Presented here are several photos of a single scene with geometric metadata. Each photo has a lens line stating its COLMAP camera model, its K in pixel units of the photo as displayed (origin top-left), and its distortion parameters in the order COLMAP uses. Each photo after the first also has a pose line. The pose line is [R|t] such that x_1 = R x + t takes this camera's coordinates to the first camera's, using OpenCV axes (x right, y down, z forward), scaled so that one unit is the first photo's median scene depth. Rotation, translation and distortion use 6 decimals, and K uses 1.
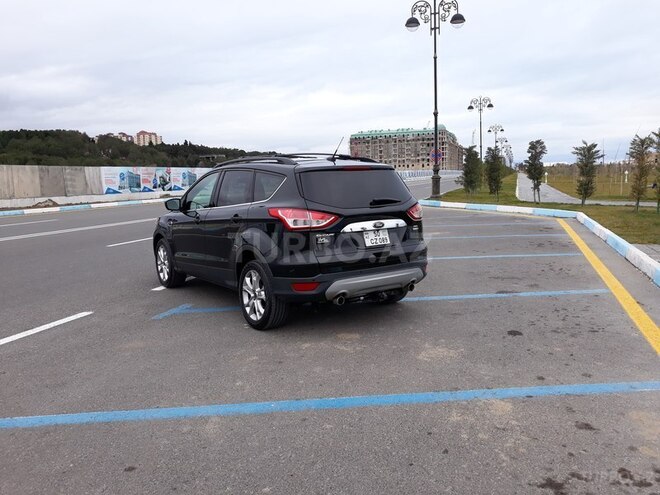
lens RADIAL K [[551.5, 0, 330.6], [0, 551.5, 249.5], [0, 0, 1]] dist [0.025915, -0.041690]
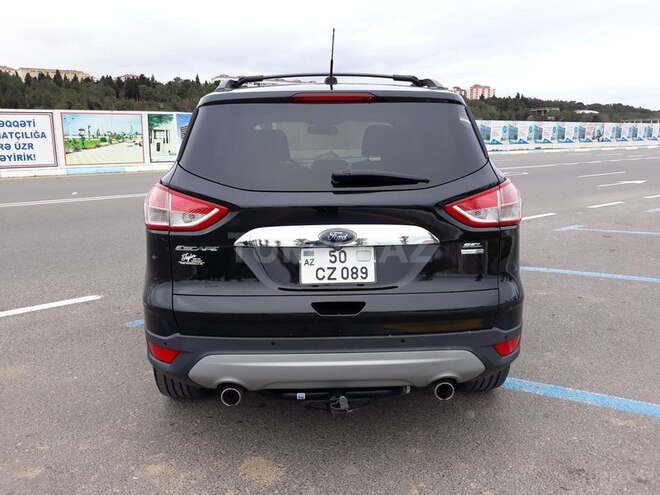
lens RADIAL K [[551.5, 0, 329.2], [0, 551.5, 248.9], [0, 0, 1]] dist [0.025915, -0.041690]
pose [[0.840346, 0.130648, -0.526071, 0.077808], [-0.088964, 0.990601, 0.103901, -0.020158], [0.534700, -0.040512, 0.844070, 0.169911]]
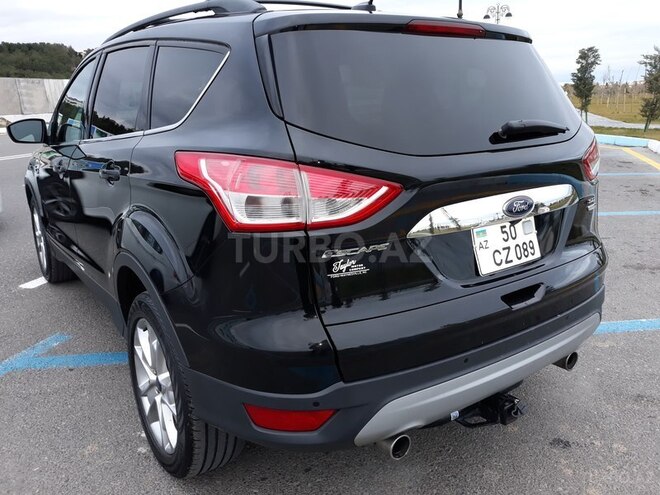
lens RADIAL K [[551.5, 0, 326.0], [0, 551.5, 248.7], [0, 0, 1]] dist [0.025915, -0.041690]
pose [[0.999961, 0.008207, -0.003349, -0.006157], [-0.007668, 0.990454, 0.137632, -0.016608], [0.004447, -0.137600, 0.990478, 0.176973]]
